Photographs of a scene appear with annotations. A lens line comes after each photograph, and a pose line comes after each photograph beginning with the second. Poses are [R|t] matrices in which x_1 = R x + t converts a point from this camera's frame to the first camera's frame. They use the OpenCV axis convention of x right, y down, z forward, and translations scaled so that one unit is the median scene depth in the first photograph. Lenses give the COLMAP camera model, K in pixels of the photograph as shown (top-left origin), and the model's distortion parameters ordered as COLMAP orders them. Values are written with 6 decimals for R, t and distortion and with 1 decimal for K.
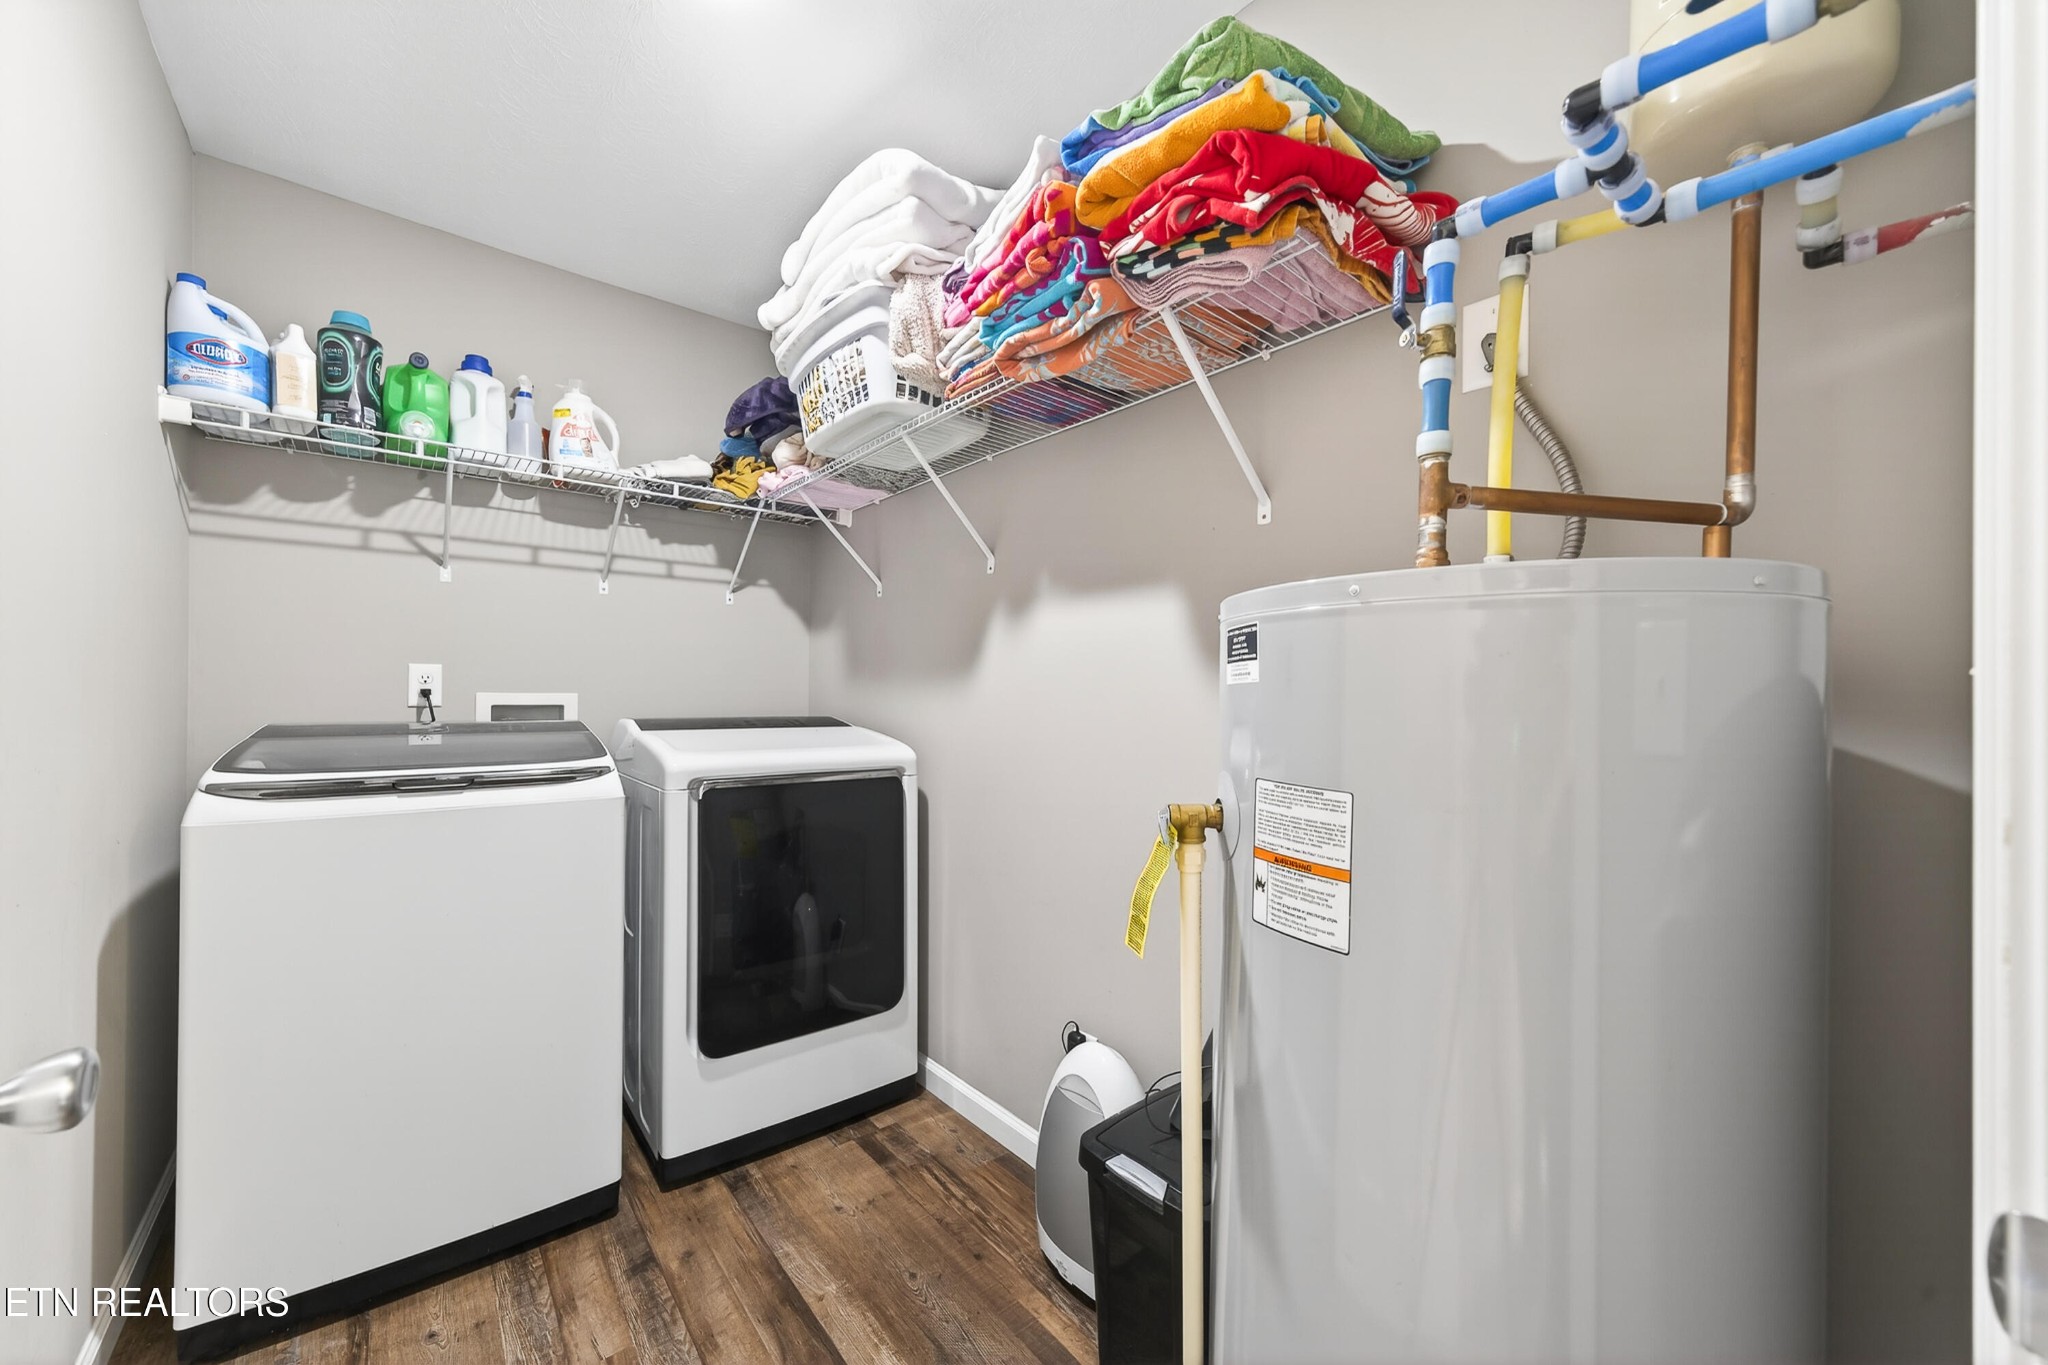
lens RADIAL K [[760.1, 0, 1024.0], [0, 760.1, 682.5], [0, 0, 1]] dist [-0.001899, -0.000063]
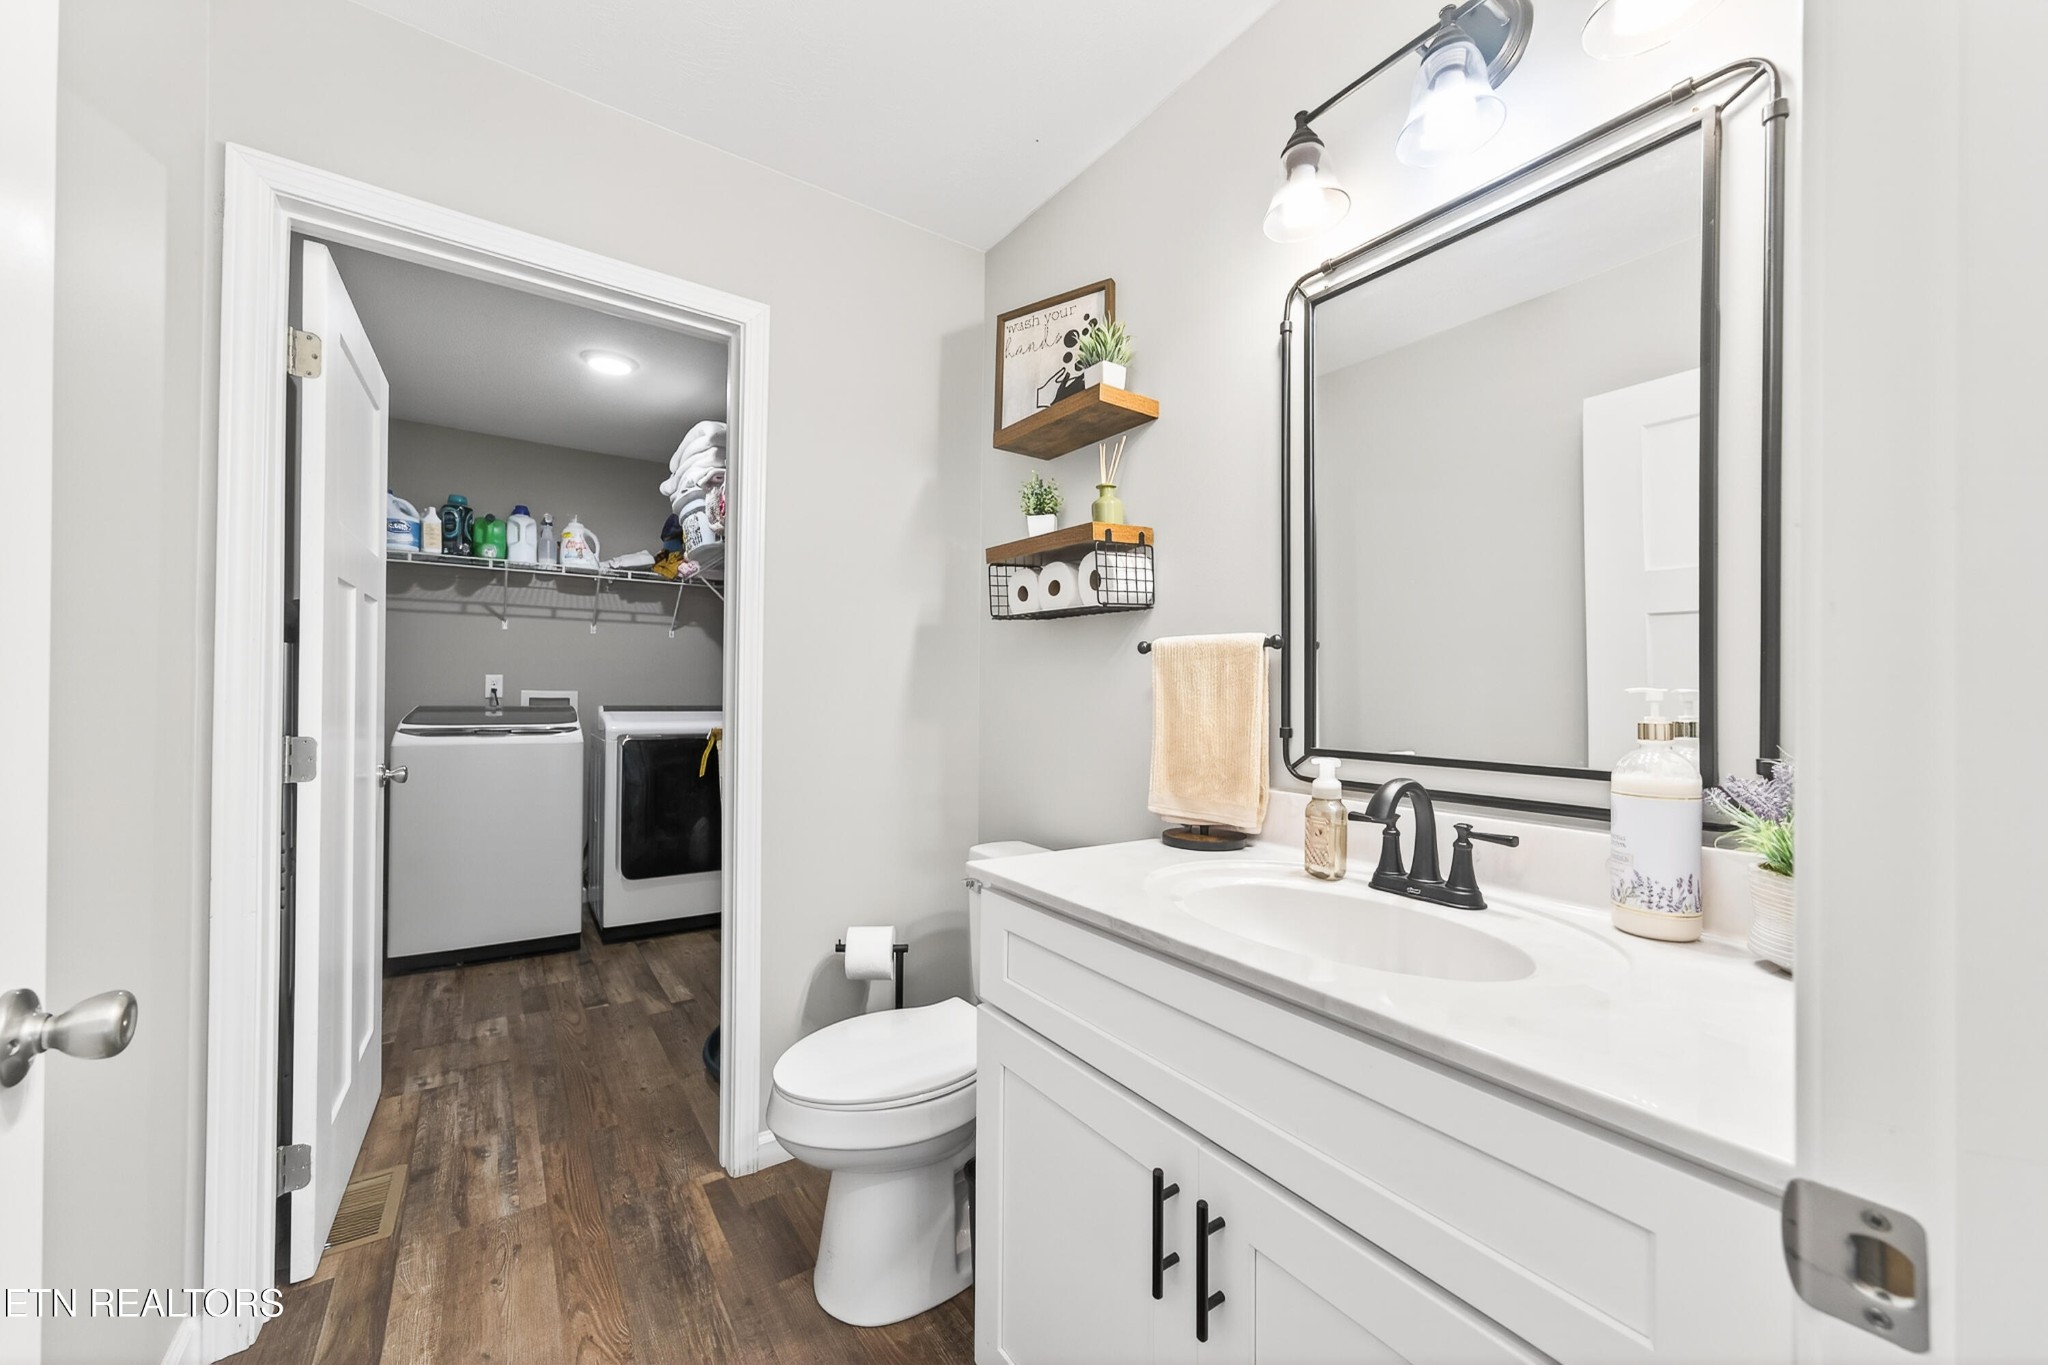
lens RADIAL K [[782.8, 0, 1024.0], [0, 782.8, 682.5], [0, 0, 1]] dist [-0.000832, -0.000071]
pose [[0.995712, 0.000978, -0.092502, 0.733896], [-0.001382, 0.999990, -0.004304, 0.000296], [0.092497, 0.004414, 0.995703, -0.848153]]
